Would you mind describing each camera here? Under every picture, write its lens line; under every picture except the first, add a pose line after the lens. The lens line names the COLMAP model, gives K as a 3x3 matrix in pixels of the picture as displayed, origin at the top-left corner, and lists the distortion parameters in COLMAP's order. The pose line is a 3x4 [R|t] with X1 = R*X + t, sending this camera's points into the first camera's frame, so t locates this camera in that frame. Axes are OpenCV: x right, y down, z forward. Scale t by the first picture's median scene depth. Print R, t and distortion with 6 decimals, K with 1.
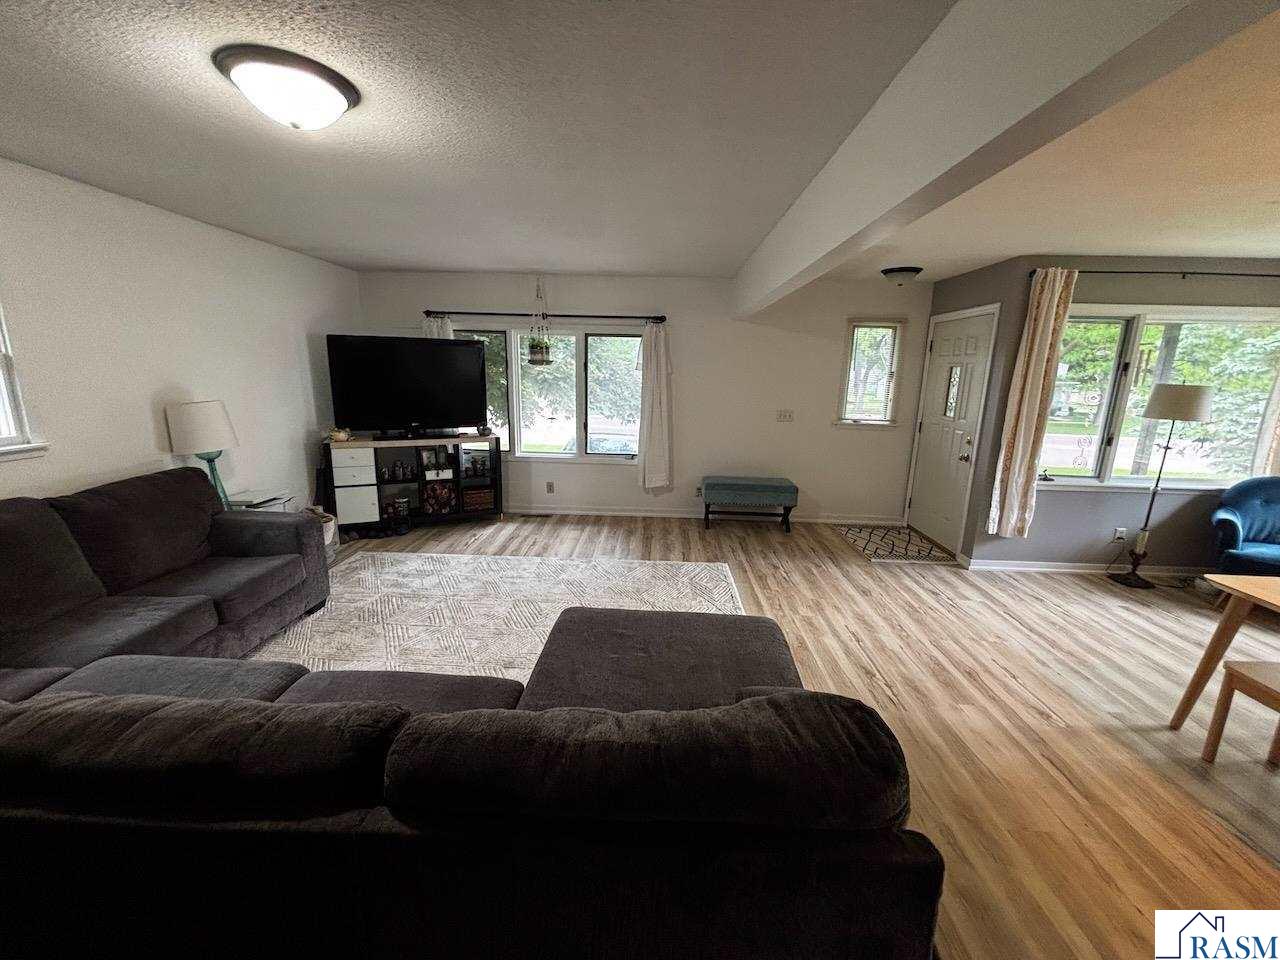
lens RADIAL K [[513.6, 0, 640.6], [0, 513.6, 475.8], [0, 0, 1]] dist [0.004943, -0.000973]
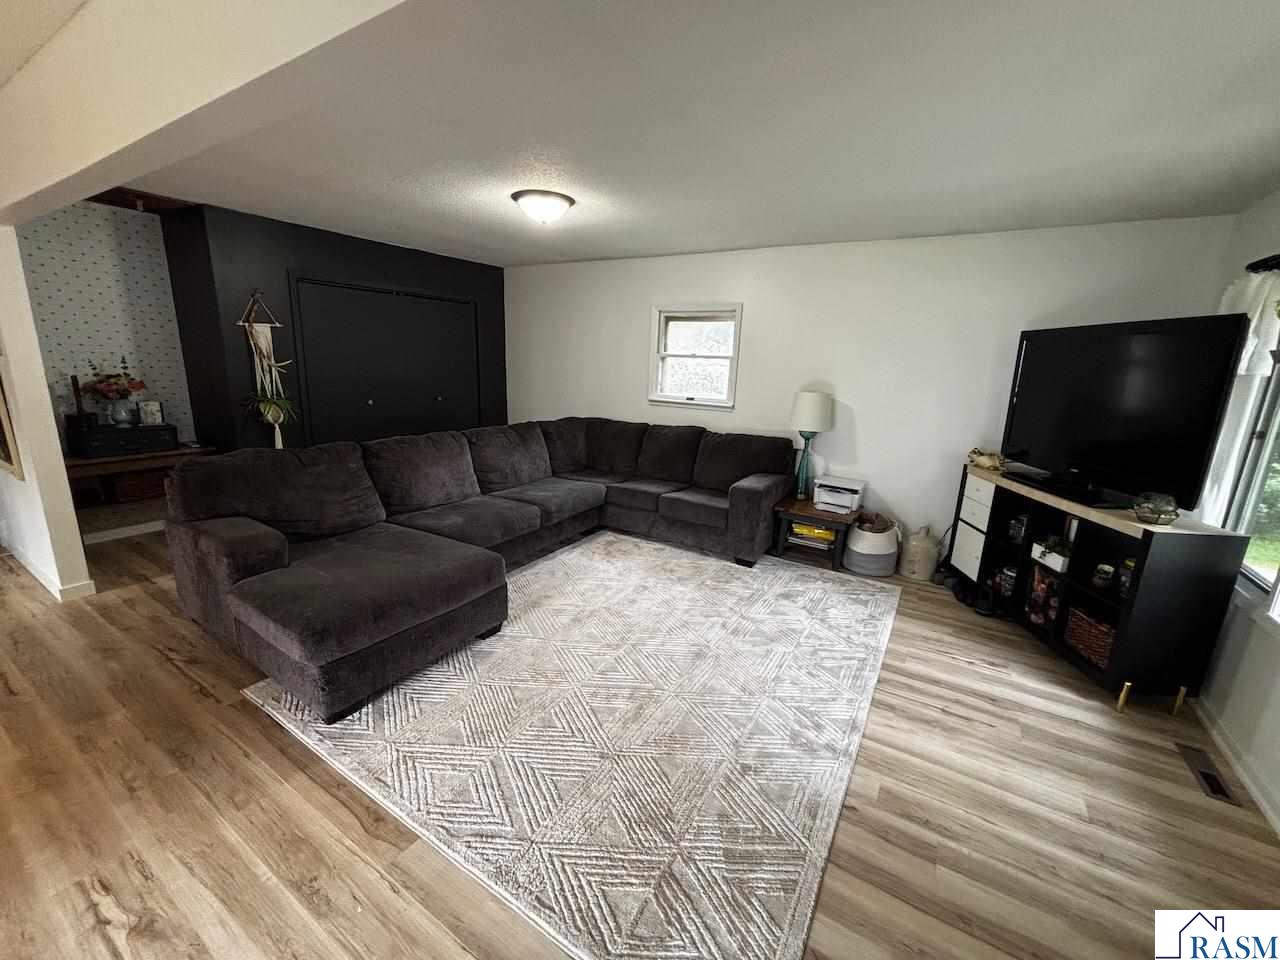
lens RADIAL K [[513.6, 0, 638.0], [0, 513.6, 480.1], [0, 0, 1]] dist [0.004943, -0.000973]
pose [[-0.489376, 0.161903, -0.856912, 0.360754], [-0.228598, 0.924440, 0.305212, -0.173932], [0.841578, 0.345252, -0.415388, 0.925636]]
